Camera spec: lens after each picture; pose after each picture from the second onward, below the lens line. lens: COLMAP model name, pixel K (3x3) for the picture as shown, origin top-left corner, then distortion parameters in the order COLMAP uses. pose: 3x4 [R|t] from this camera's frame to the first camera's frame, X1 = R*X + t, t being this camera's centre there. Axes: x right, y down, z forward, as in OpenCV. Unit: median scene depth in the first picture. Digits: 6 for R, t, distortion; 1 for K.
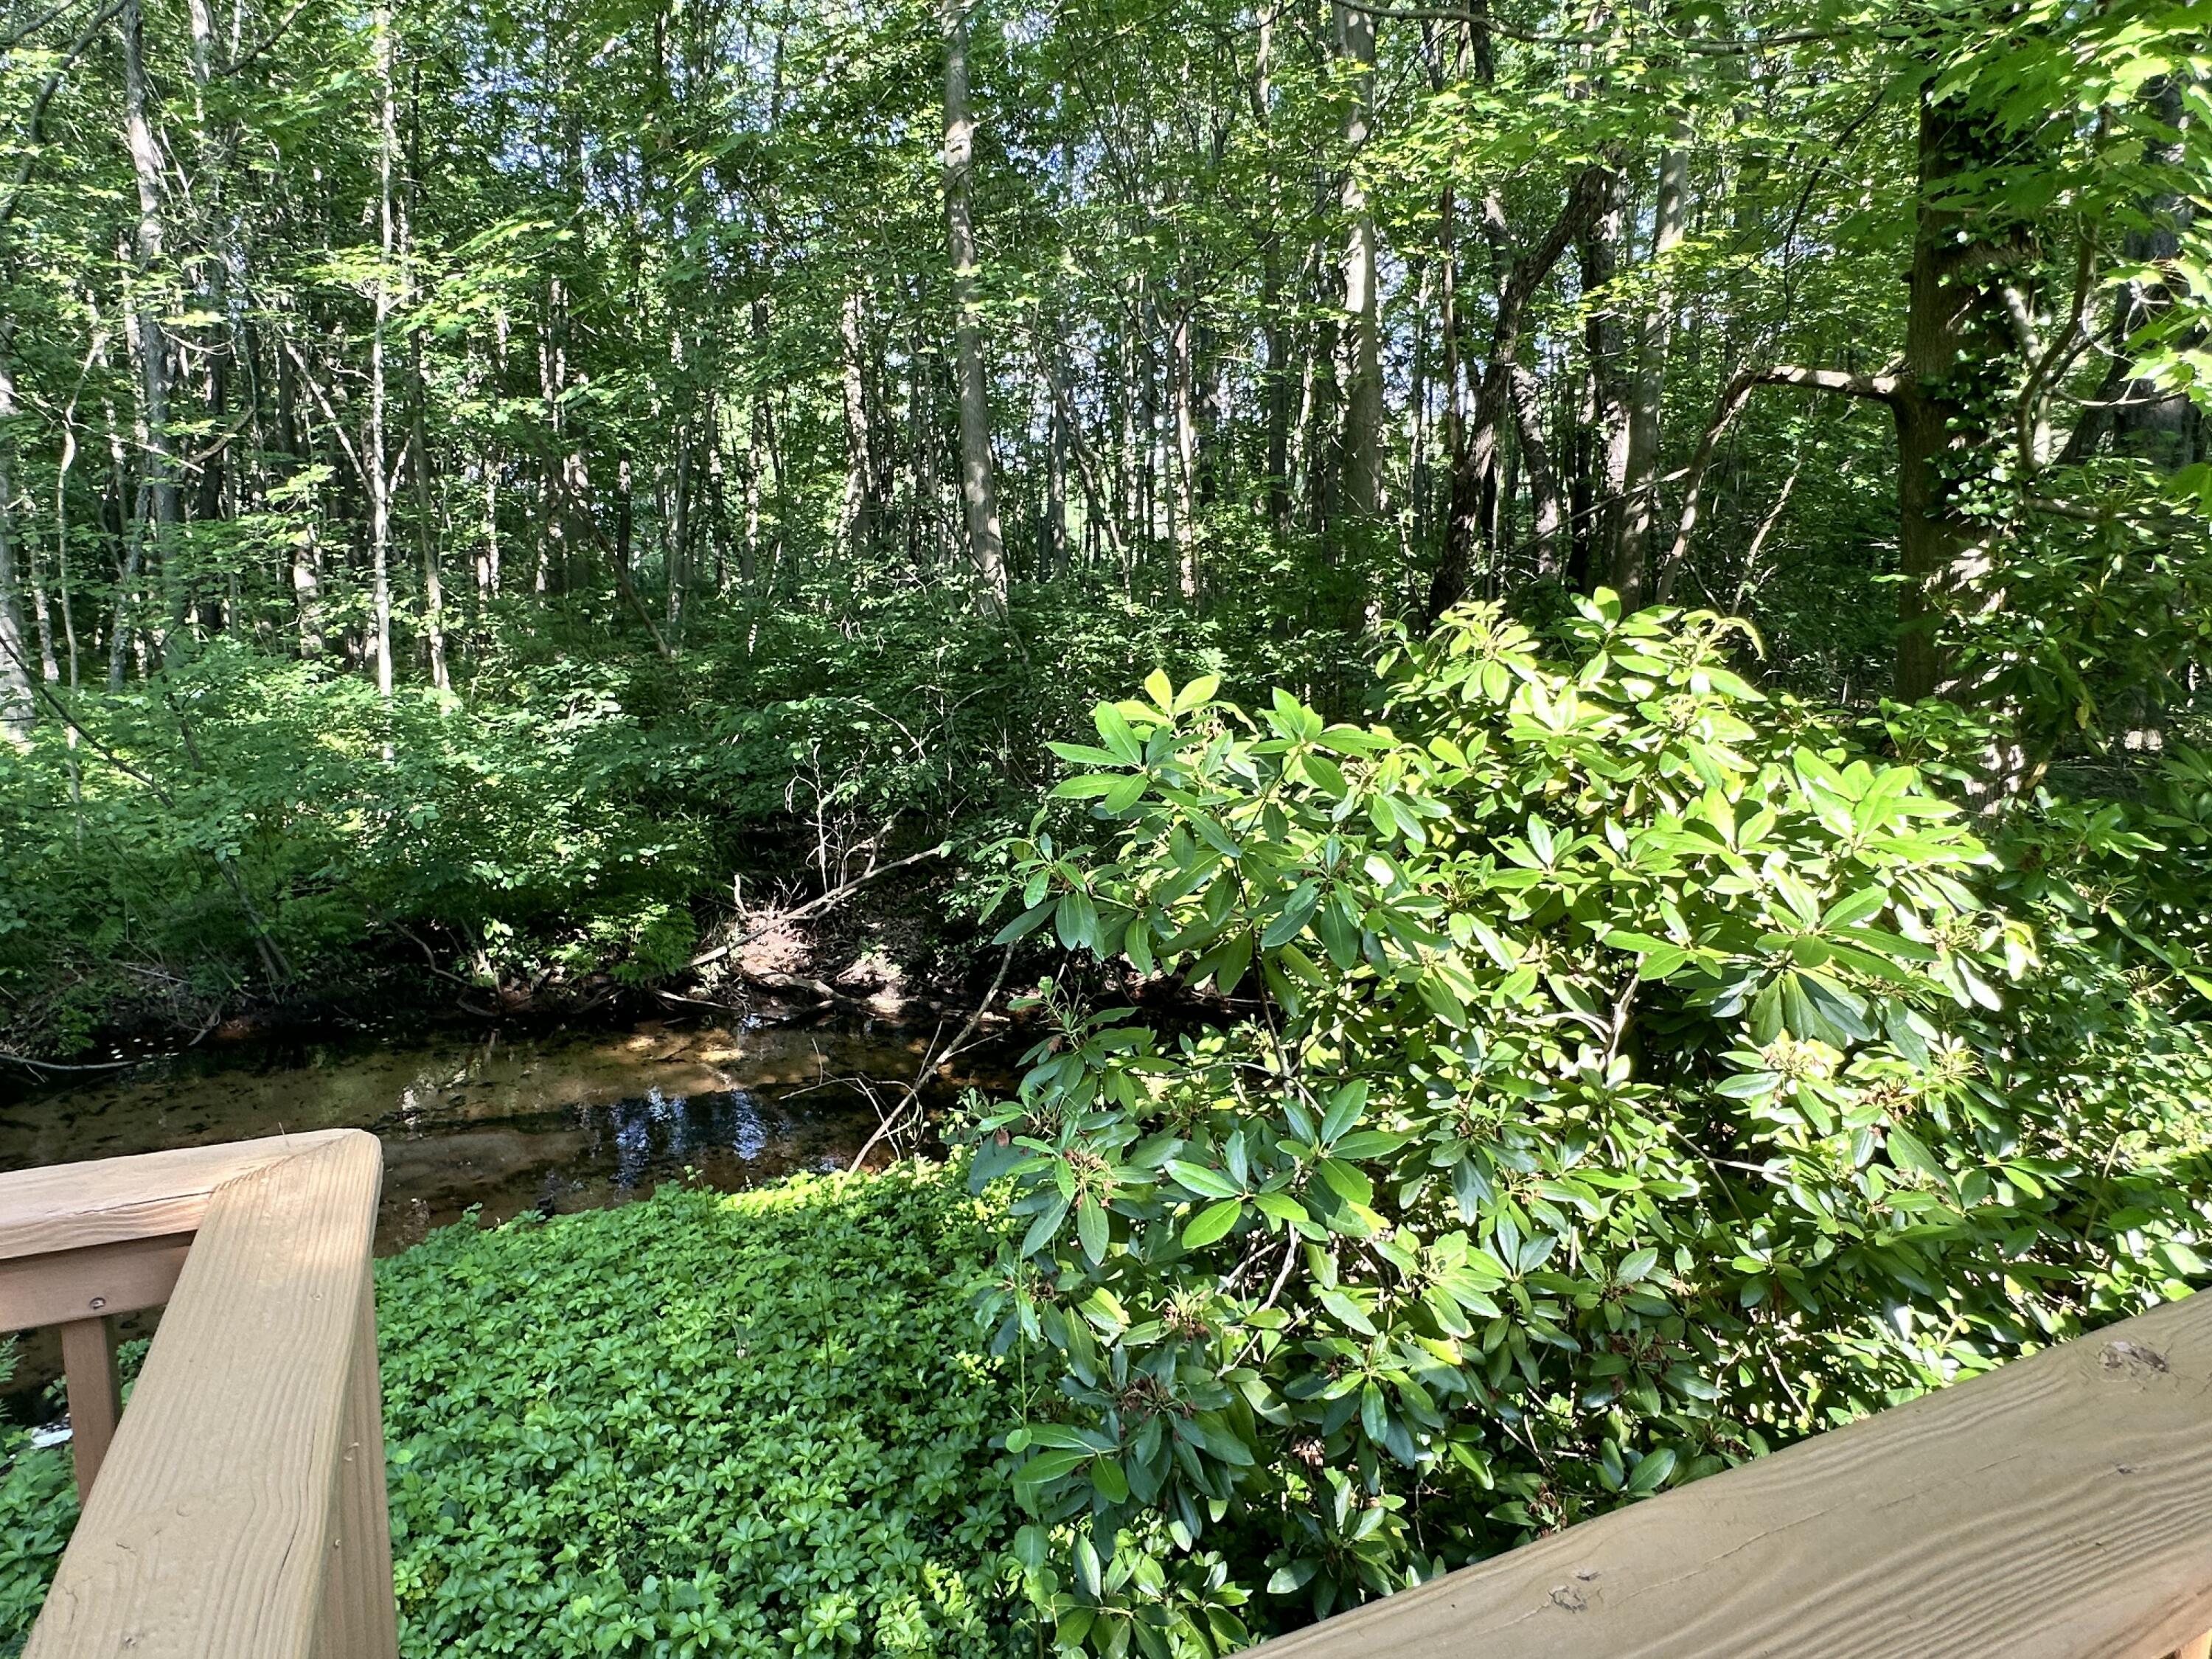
lens RADIAL K [[1308.5, 0, 1104.8], [0, 1308.5, 824.6], [0, 0, 1]] dist [-0.000629, -0.000146]
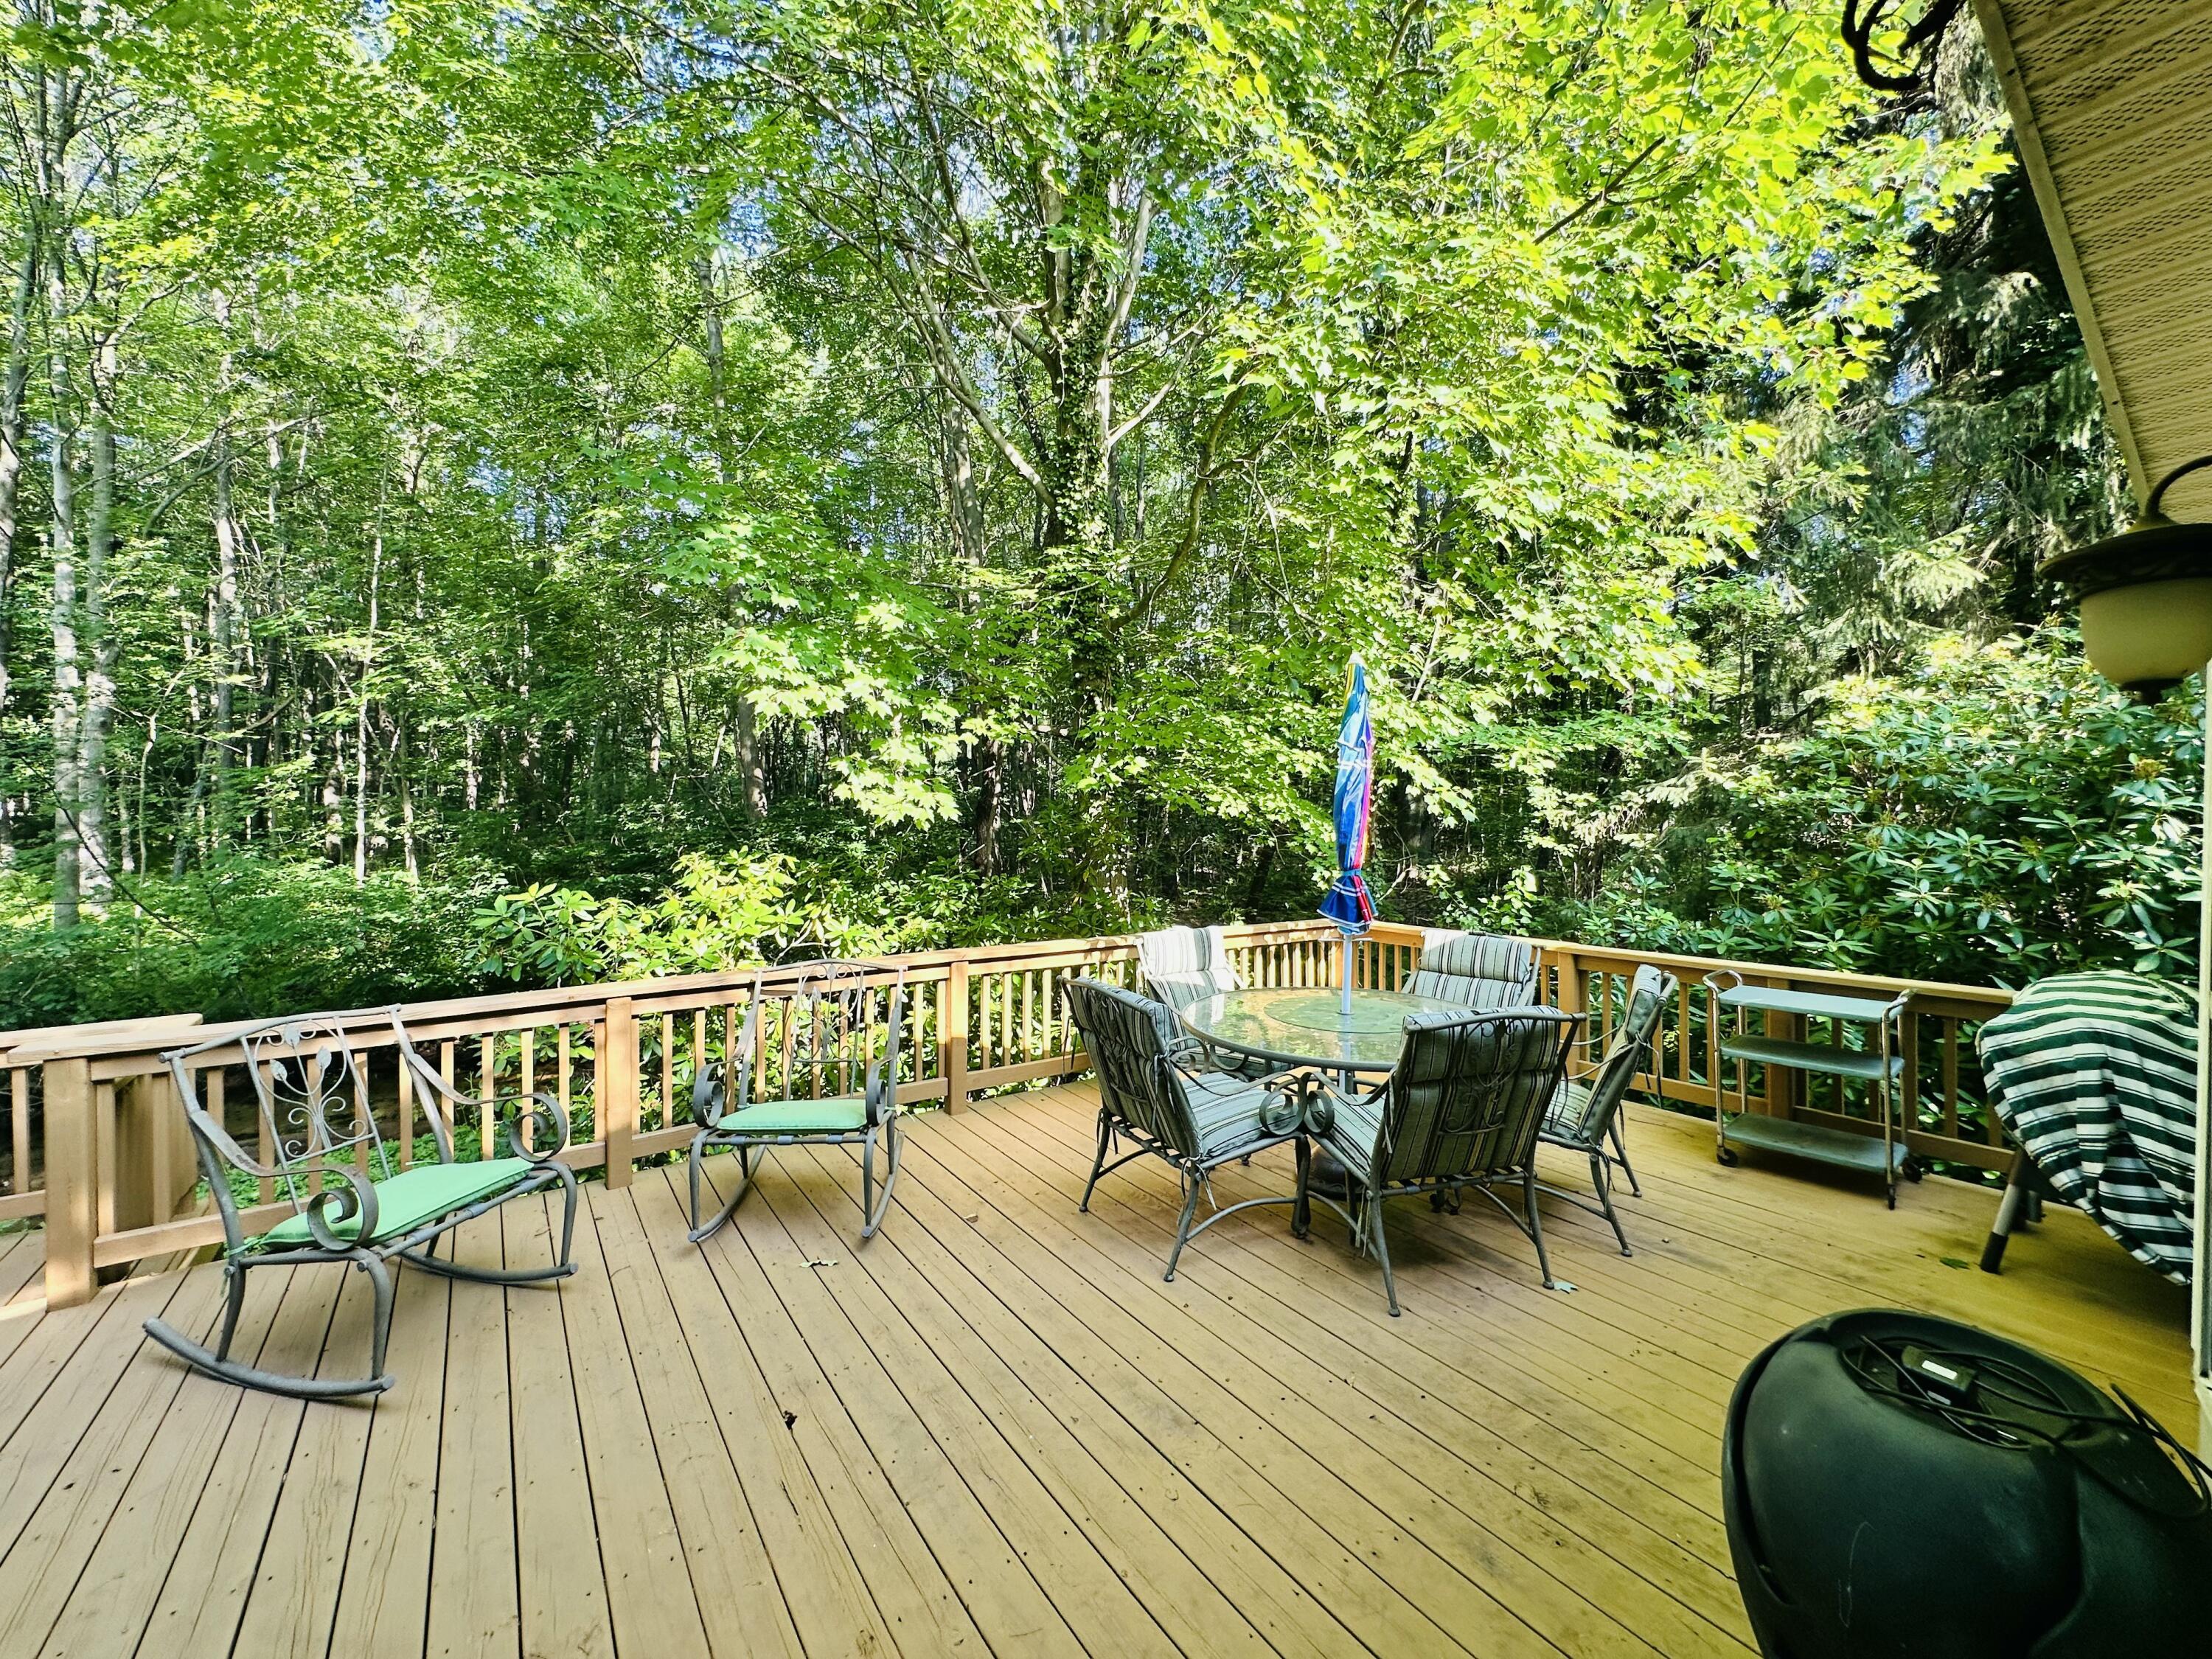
lens RADIAL K [[892.0, 0, 1102.6], [0, 892.0, 830.1], [0, 0, 1]] dist [-0.001847, -0.000212]
pose [[0.987556, -0.016223, 0.156429, 0.155963], [0.036173, 0.991428, -0.125547, 0.012027], [-0.153051, 0.129643, 0.979677, -0.196058]]
